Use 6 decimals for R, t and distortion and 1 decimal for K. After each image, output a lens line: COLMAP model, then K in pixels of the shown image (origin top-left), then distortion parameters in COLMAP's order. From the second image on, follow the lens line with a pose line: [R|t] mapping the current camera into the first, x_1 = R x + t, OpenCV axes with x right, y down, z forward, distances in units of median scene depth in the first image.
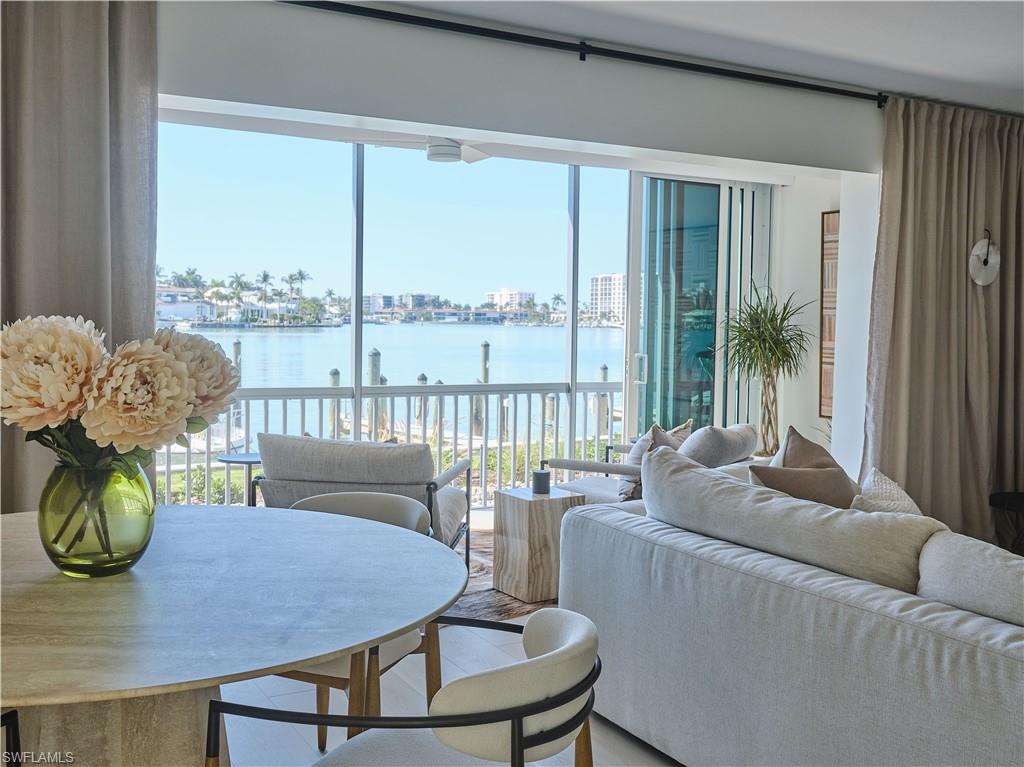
lens RADIAL K [[1028.4, 0, 512.0], [0, 1028.4, 383.5], [0, 0, 1]] dist [-0.002610, -0.000738]
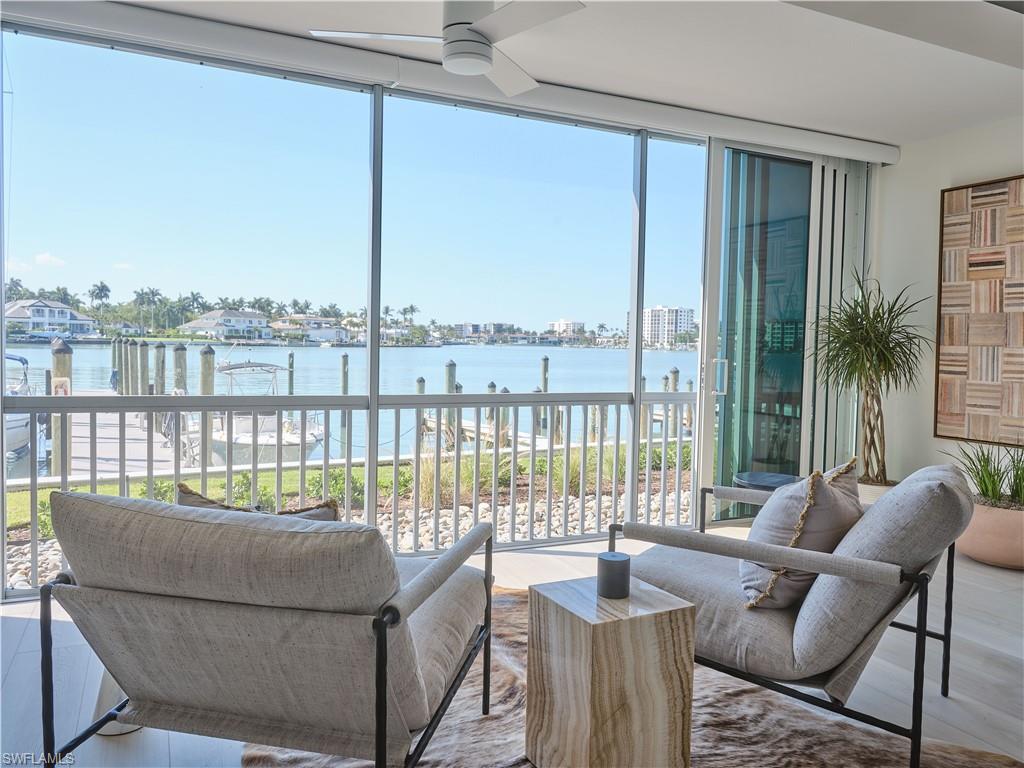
lens RADIAL K [[762.9, 0, 512.0], [0, 762.9, 384.0], [0, 0, 1]] dist [-0.003070, -0.001586]
pose [[0.997359, 0.009423, -0.072016, 0.001533], [-0.009983, 0.999923, -0.007421, -0.002117], [0.071941, 0.008120, 0.997376, 0.356190]]
